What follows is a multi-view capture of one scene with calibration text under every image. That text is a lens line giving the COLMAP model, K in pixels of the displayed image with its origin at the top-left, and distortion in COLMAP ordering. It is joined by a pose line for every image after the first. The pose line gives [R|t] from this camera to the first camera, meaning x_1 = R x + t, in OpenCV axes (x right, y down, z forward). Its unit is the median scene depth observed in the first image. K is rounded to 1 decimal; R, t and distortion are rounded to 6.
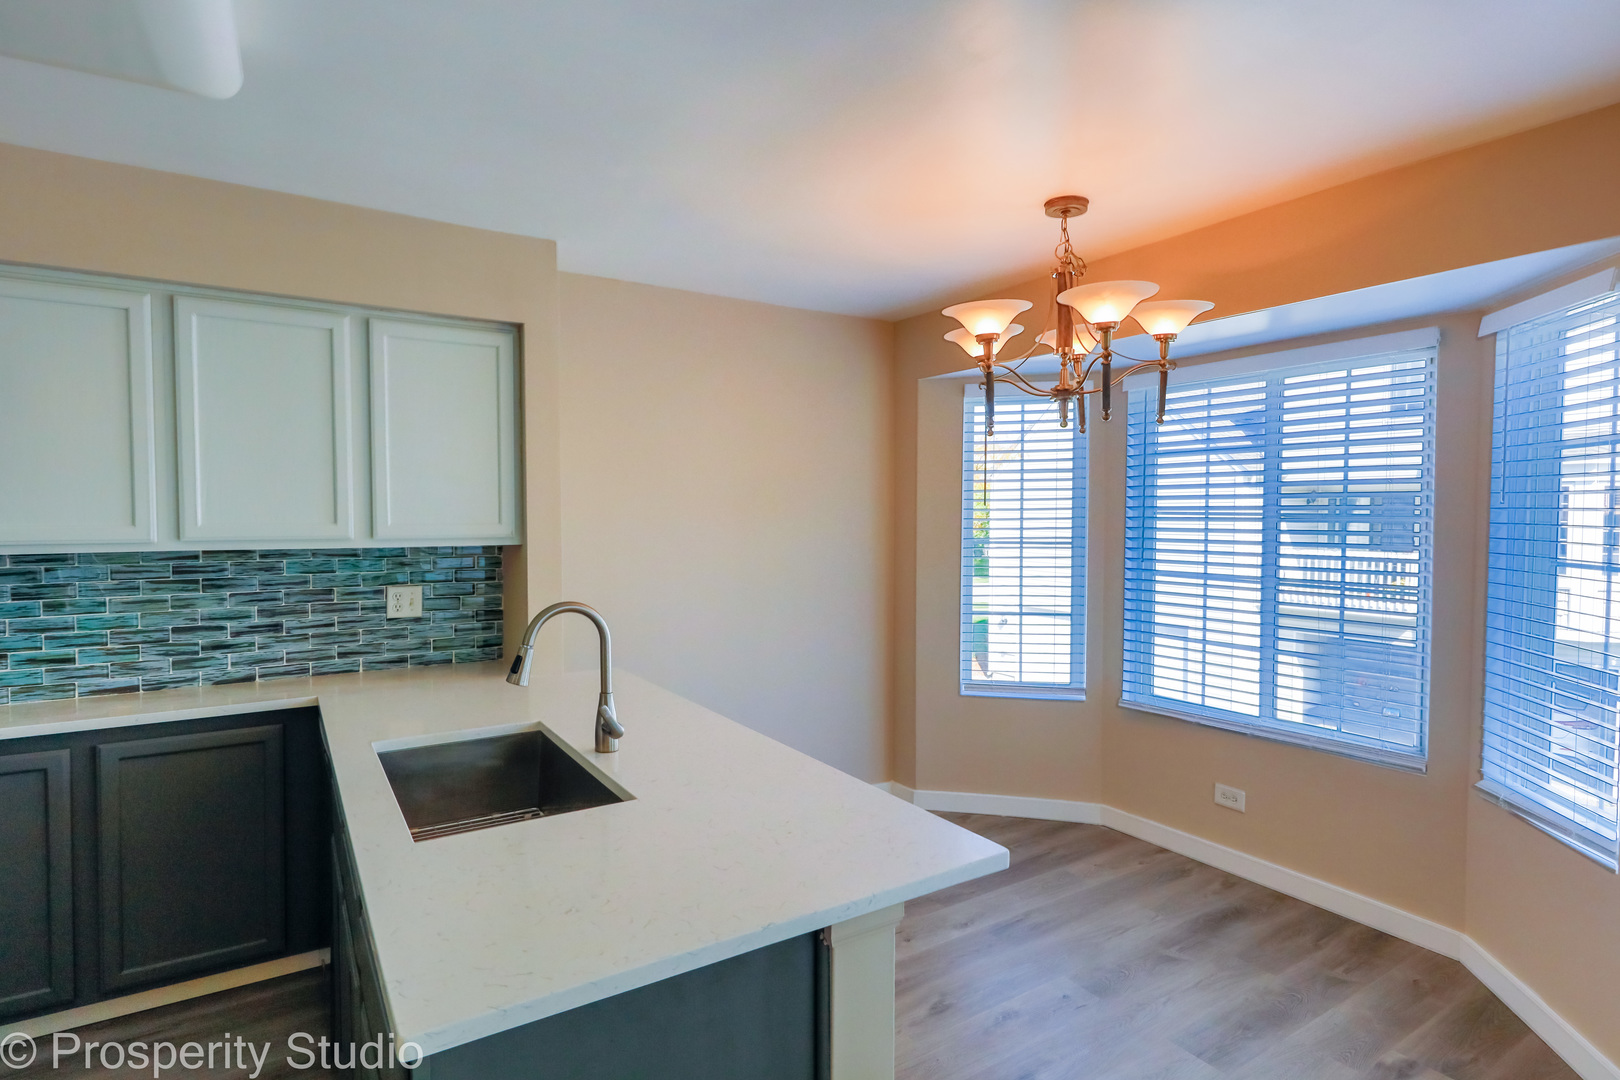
lens RADIAL K [[818.6, 0, 805.3], [0, 818.6, 540.4], [0, 0, 1]] dist [0.006600, -0.001992]
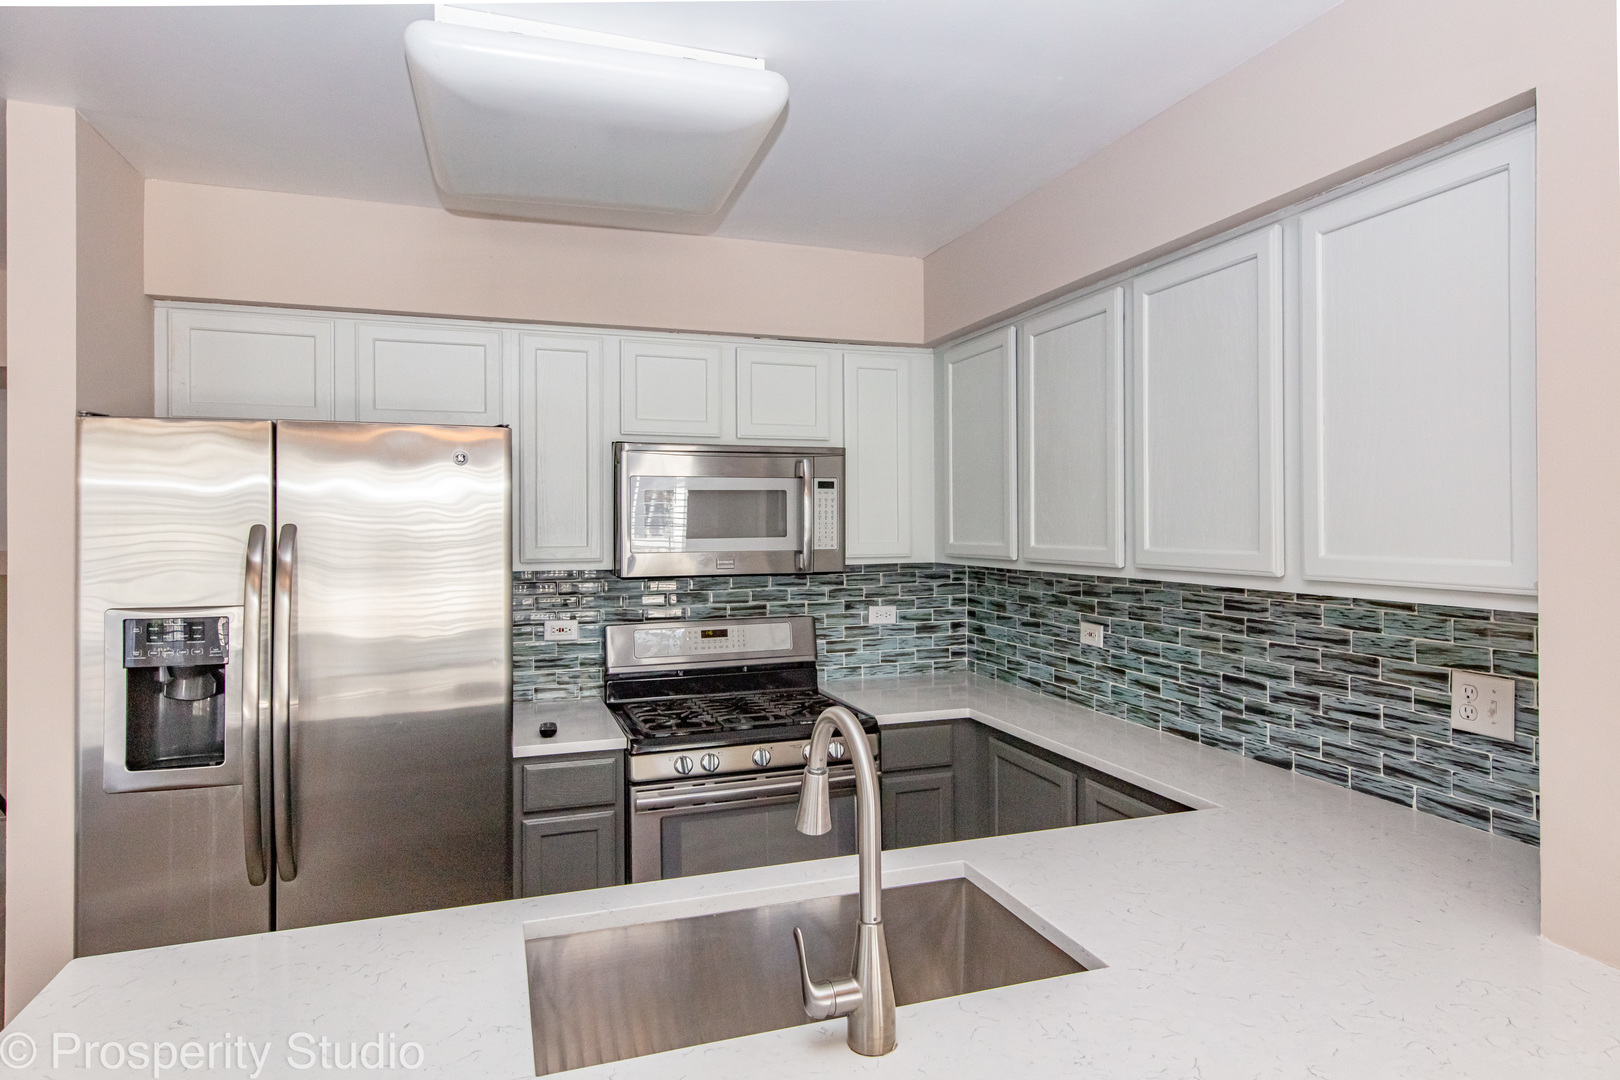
lens RADIAL K [[915.6, 0, 813.7], [0, 915.6, 526.7], [0, 0, 1]] dist [0.007160, -0.001823]
pose [[-0.233358, -0.005964, -0.972373, 0.210420], [-0.042859, 0.999072, 0.004158, -0.026533], [0.971446, 0.042645, -0.233397, 0.797807]]
